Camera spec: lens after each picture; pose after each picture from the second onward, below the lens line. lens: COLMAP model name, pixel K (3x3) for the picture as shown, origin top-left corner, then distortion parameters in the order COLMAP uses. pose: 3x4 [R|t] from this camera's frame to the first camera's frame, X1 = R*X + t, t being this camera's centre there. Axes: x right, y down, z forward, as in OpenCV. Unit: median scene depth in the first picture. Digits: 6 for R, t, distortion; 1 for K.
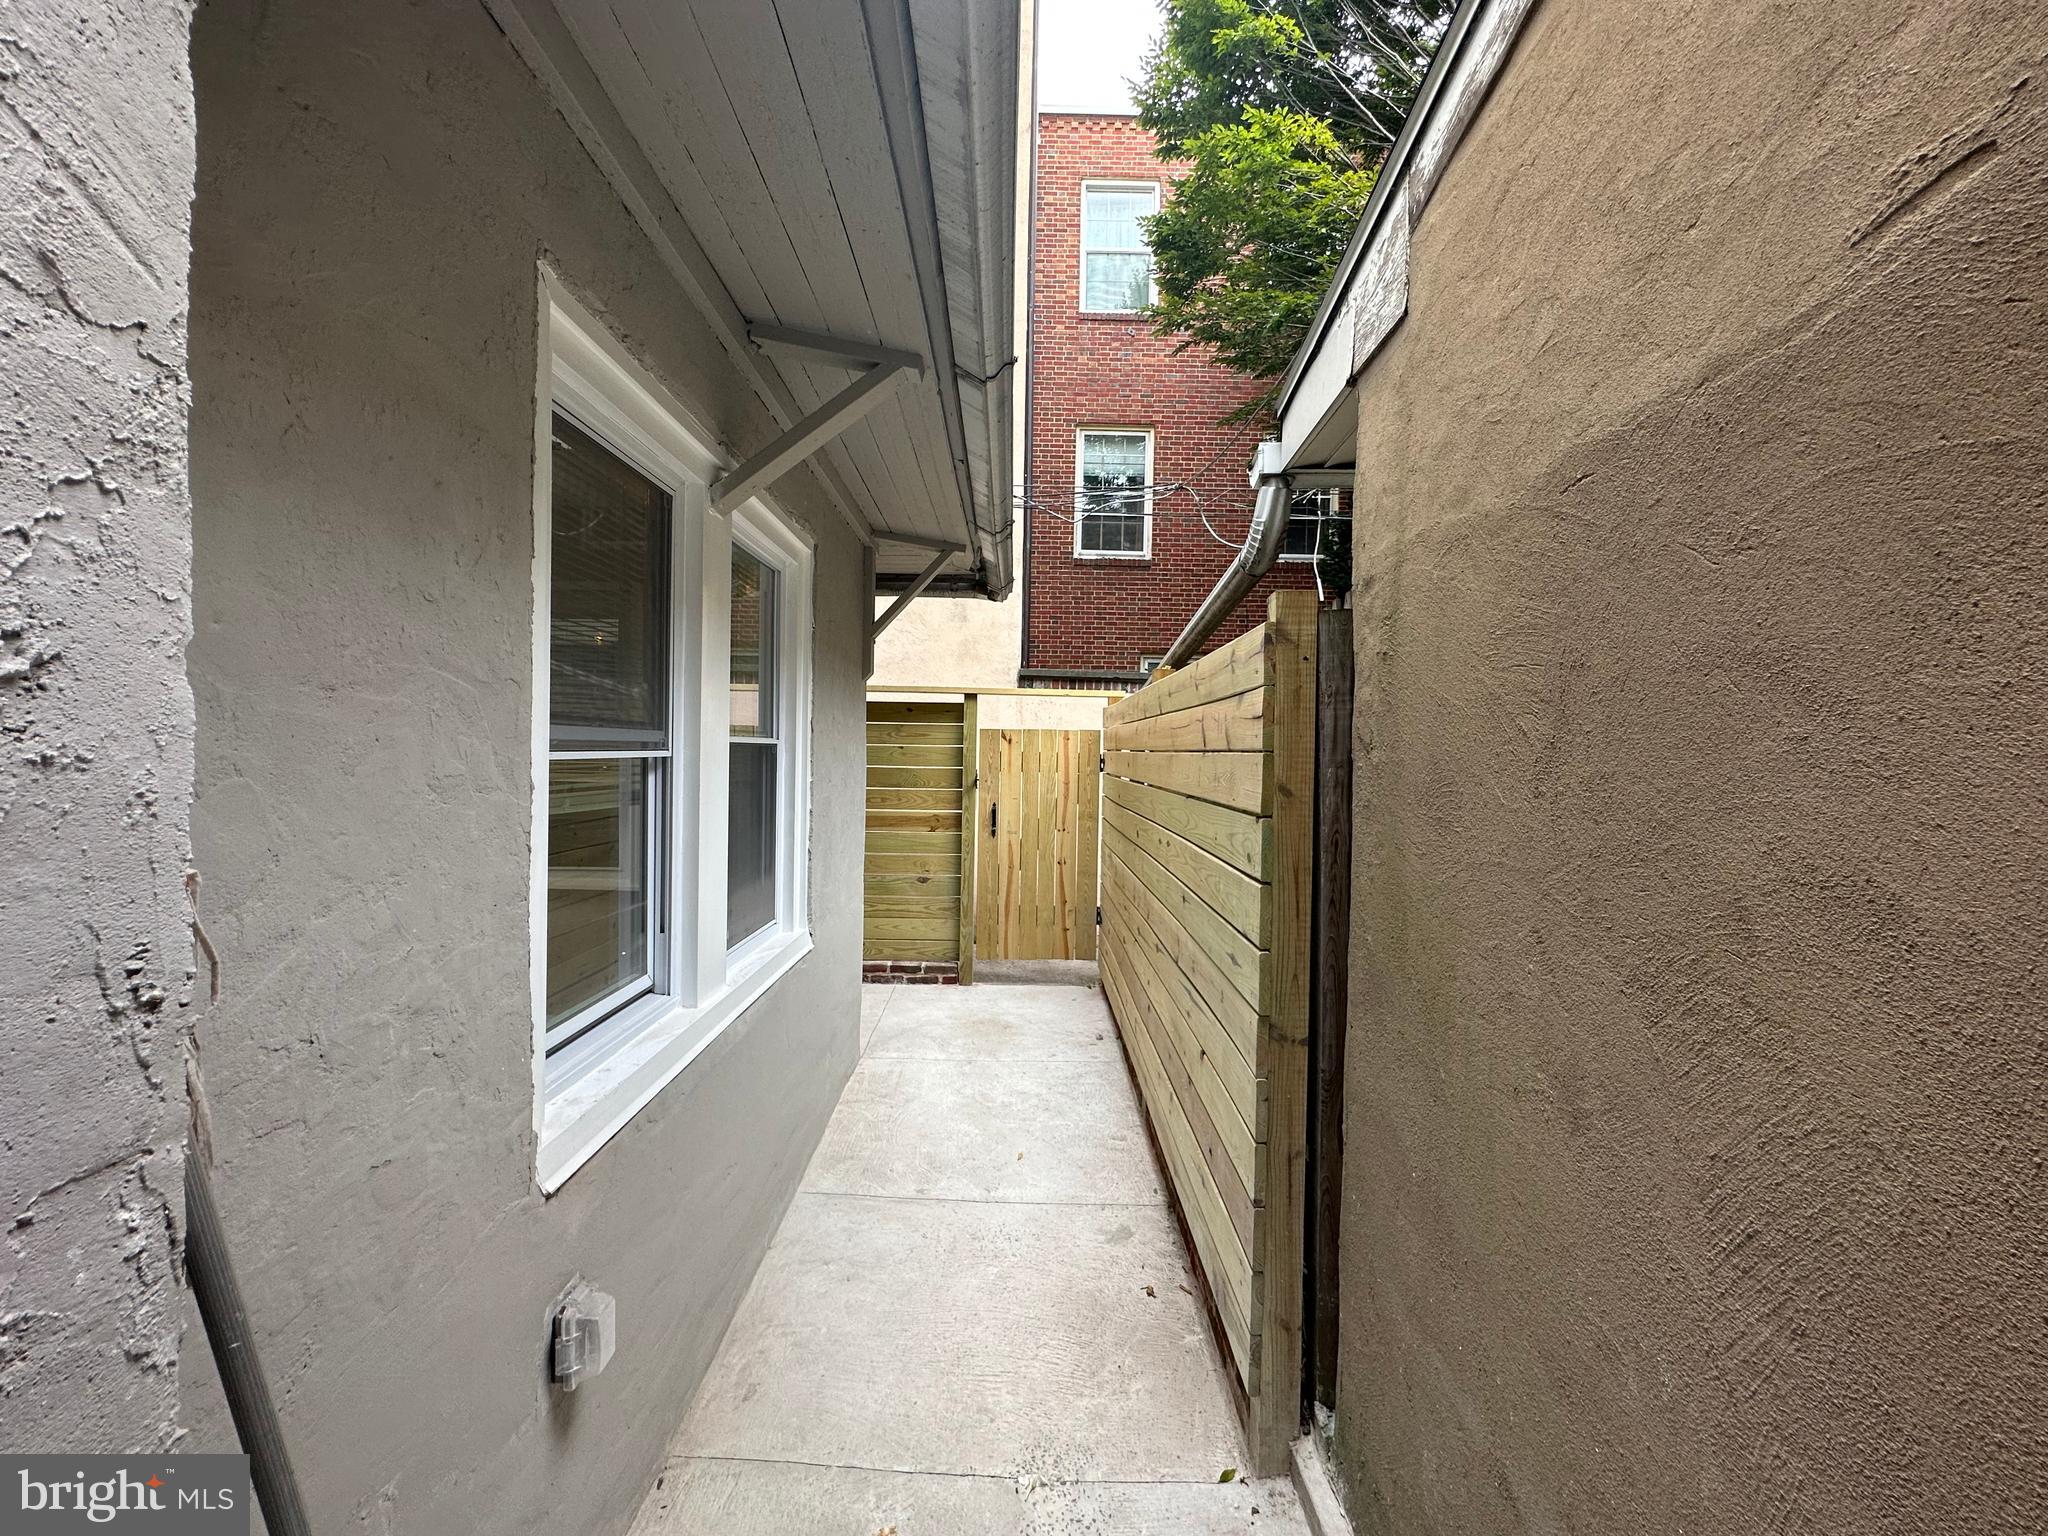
lens RADIAL K [[816.1, 0, 1021.0], [0, 816.1, 765.3], [0, 0, 1]] dist [-0.003545, 0.001658]
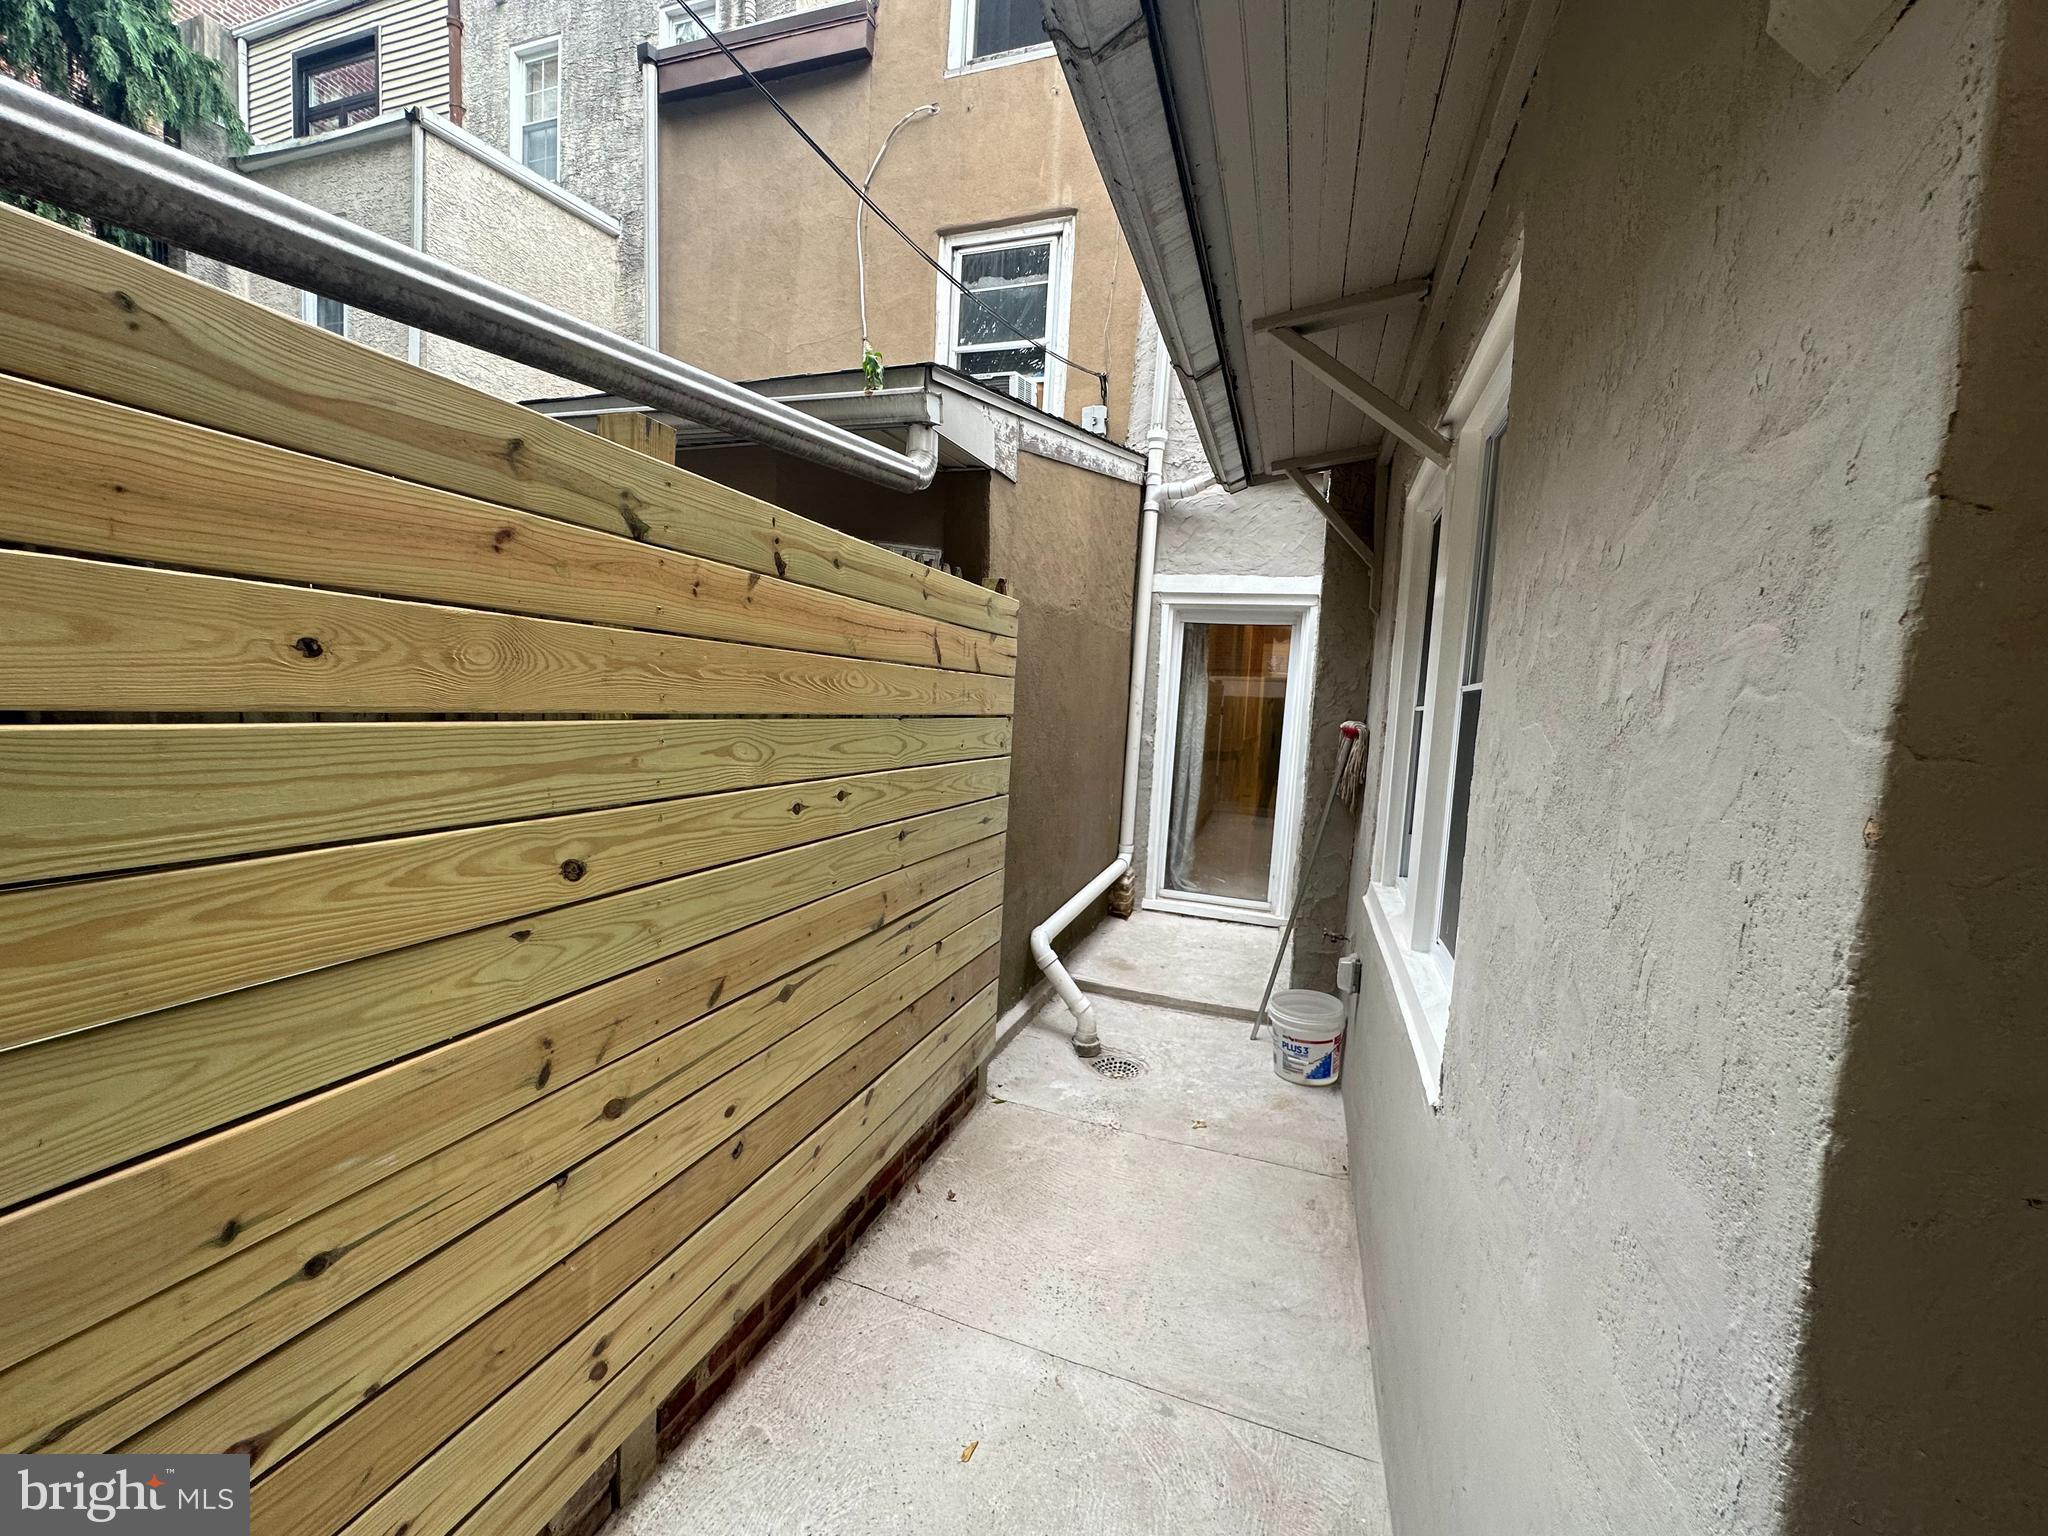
lens RADIAL K [[816.1, 0, 1026.5], [0, 816.1, 770.9], [0, 0, 1]] dist [-0.003545, 0.001658]
pose [[-0.945810, -0.101044, 0.308600, -0.131225], [-0.071735, 0.991891, 0.104913, -0.002053], [-0.316698, 0.077091, -0.945388, 1.263399]]
